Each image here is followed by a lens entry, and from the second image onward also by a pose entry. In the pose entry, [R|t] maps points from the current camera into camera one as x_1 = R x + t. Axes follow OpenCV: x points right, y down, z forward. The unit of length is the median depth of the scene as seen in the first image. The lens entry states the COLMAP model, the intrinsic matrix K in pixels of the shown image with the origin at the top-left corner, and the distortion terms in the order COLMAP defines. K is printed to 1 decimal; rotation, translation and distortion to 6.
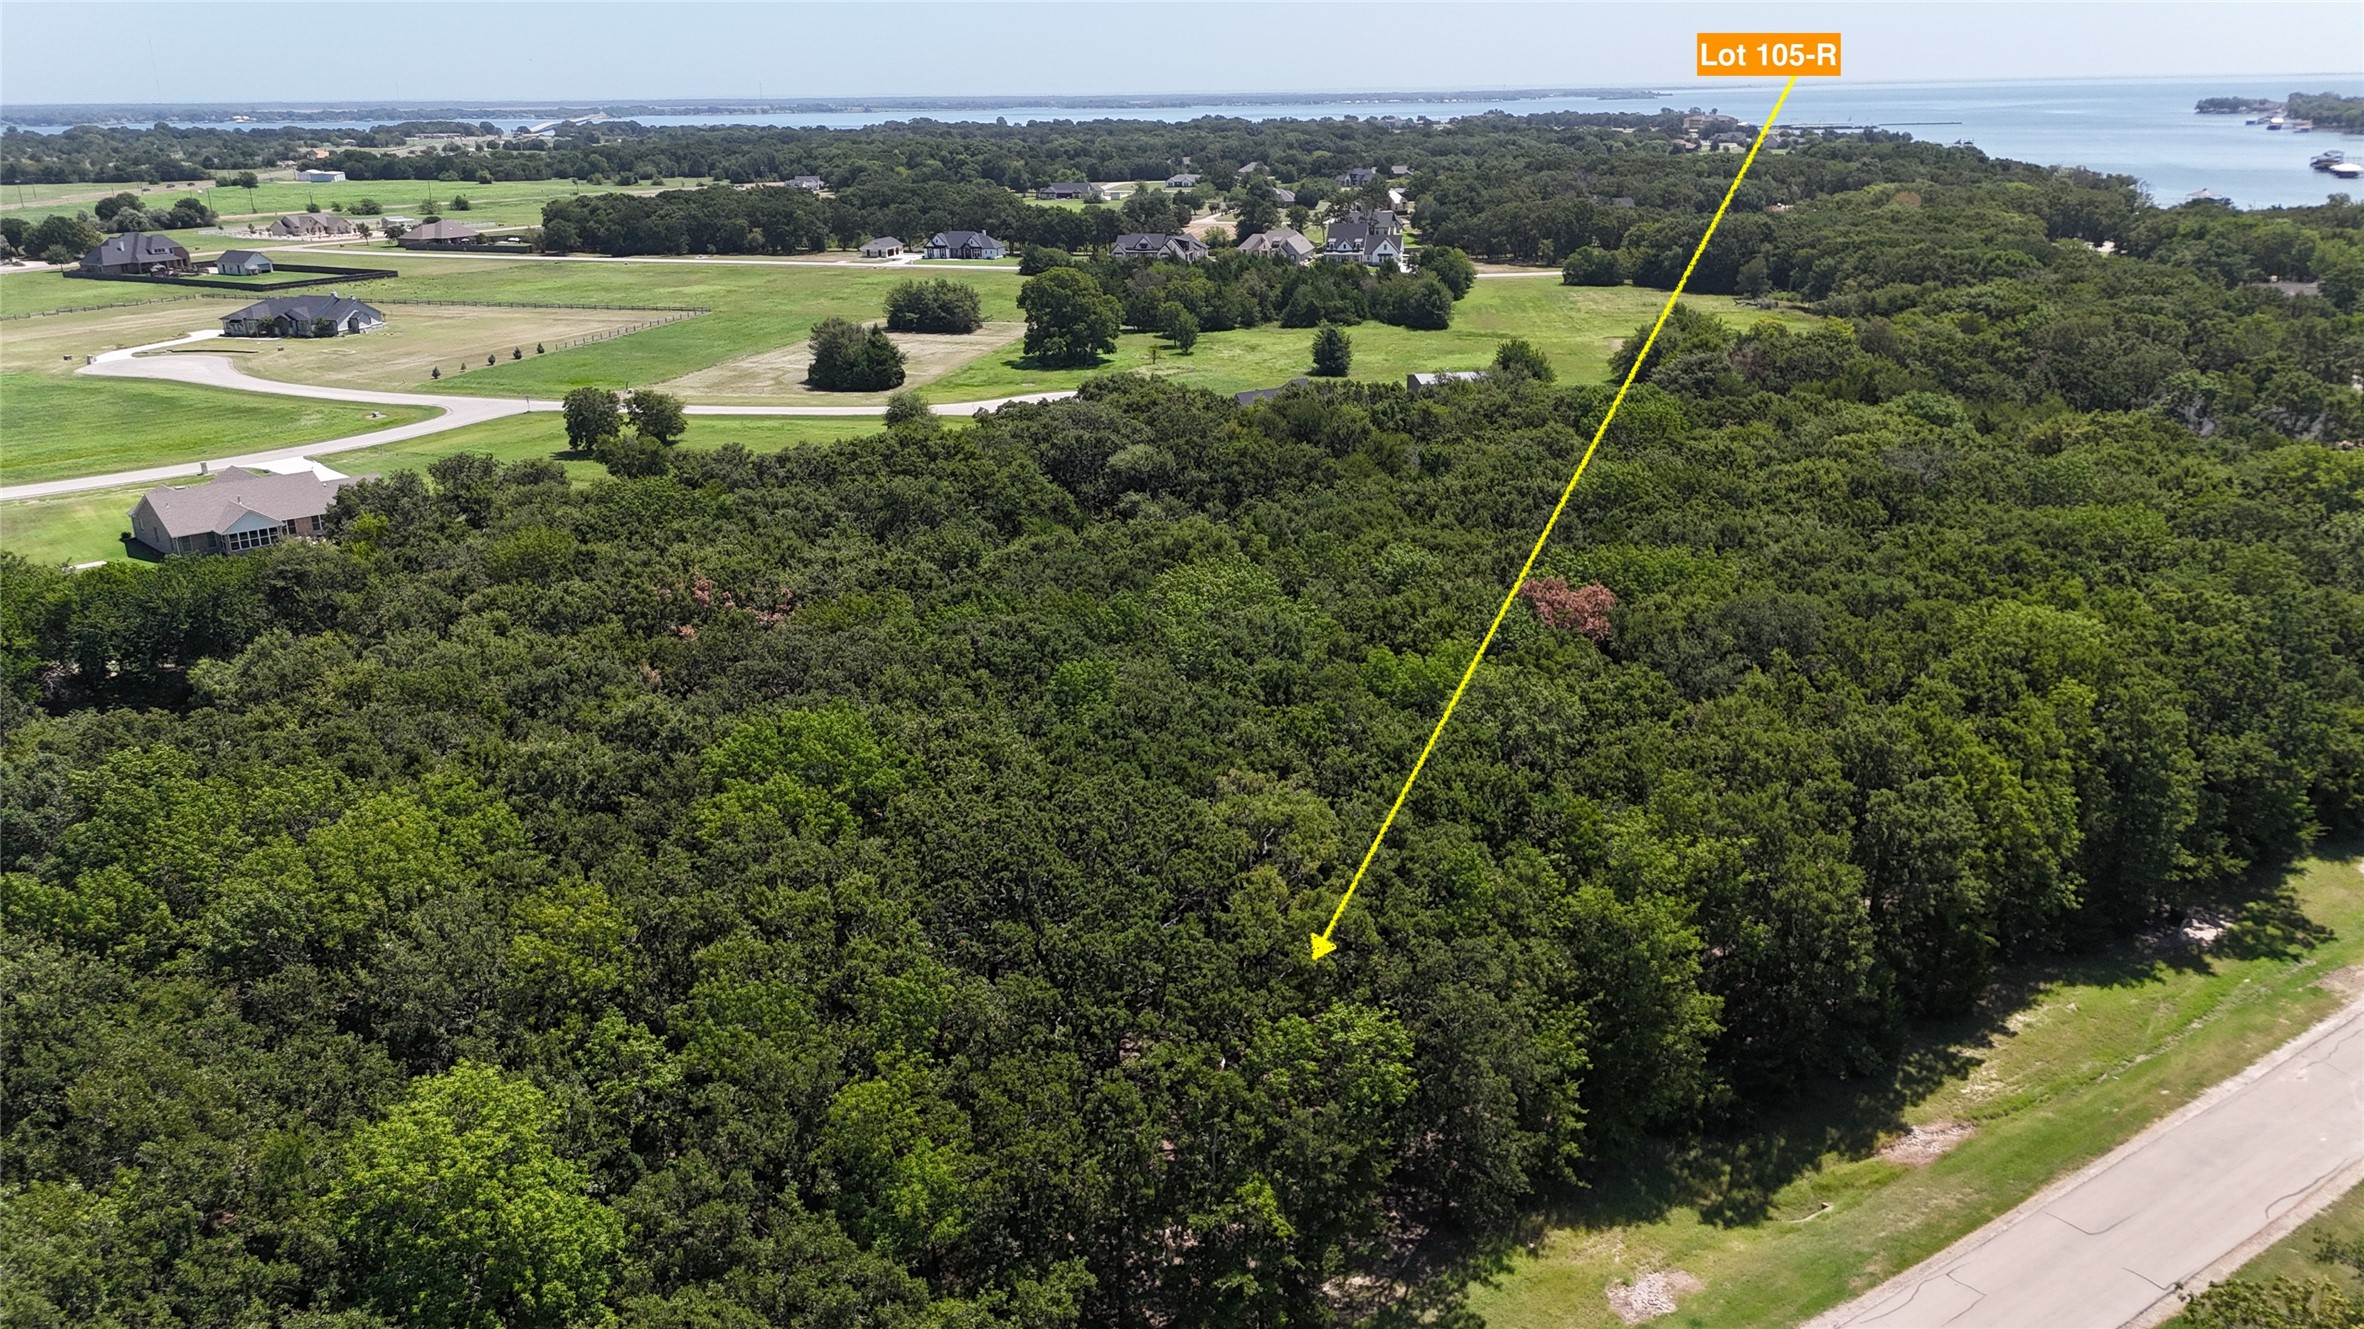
lens RADIAL K [[1730.0, 0, 1182.3], [0, 1730.0, 673.3], [0, 0, 1]] dist [0.058302, -0.039552]
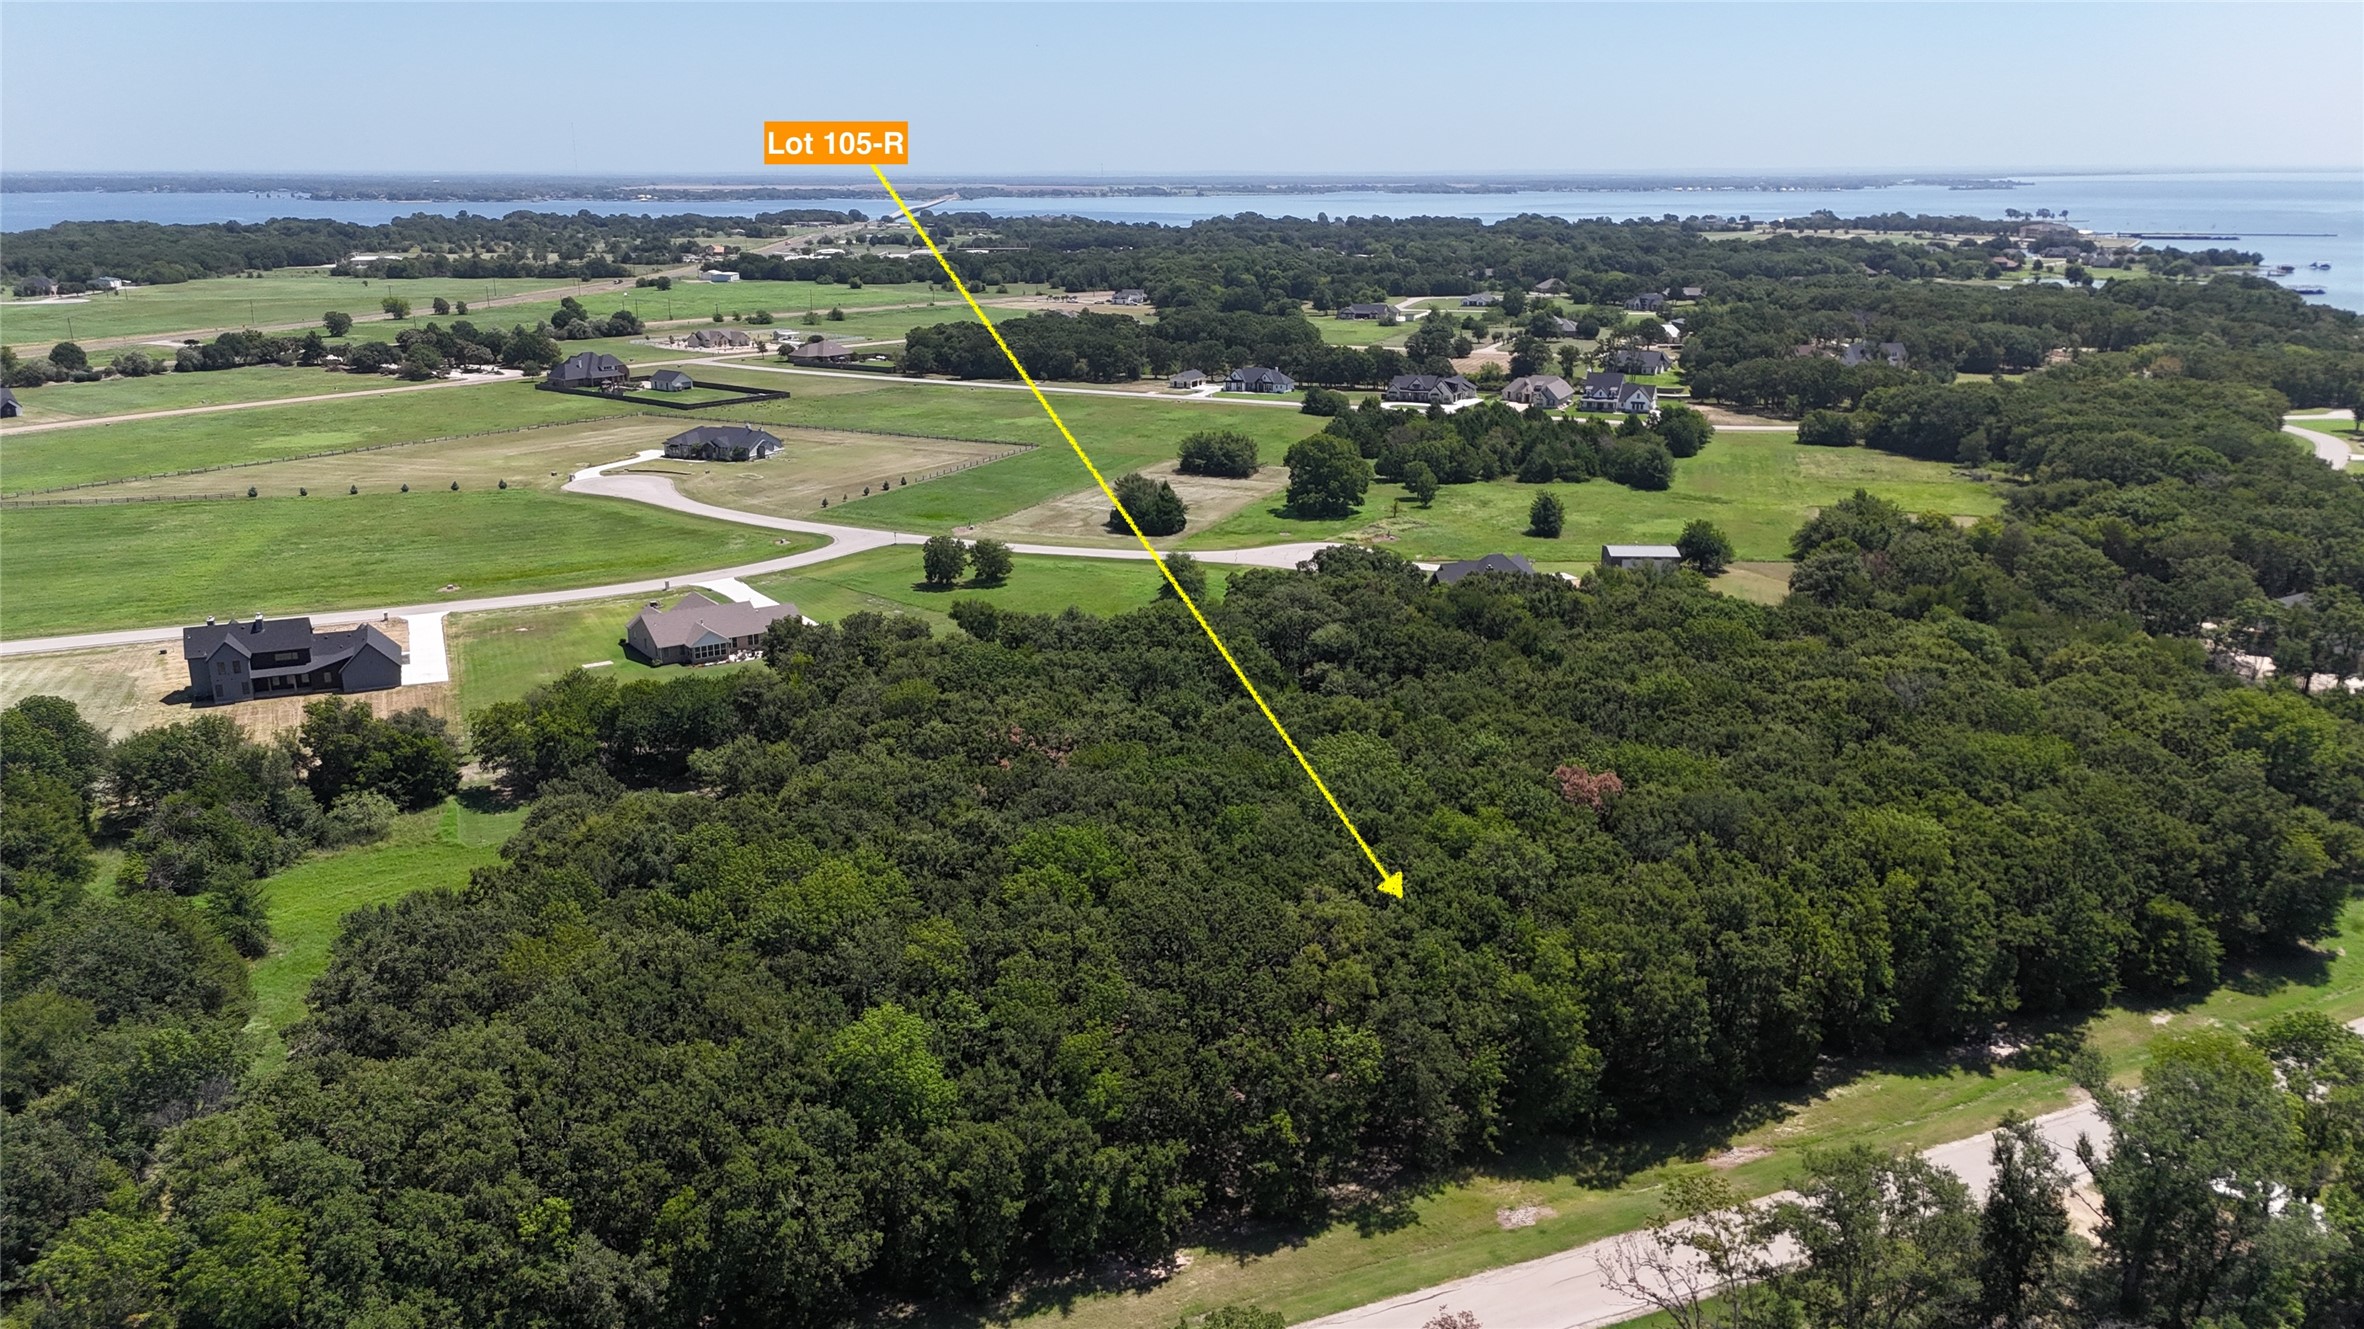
lens RADIAL K [[1723.2, 0, 1183.9], [0, 1723.2, 667.5], [0, 0, 1]] dist [0.077480, -0.078410]
pose [[0.983783, 0.060760, -0.168759, 0.142574], [-0.068031, 0.996973, -0.037640, -0.067094], [0.165961, 0.048510, 0.984938, -0.550640]]
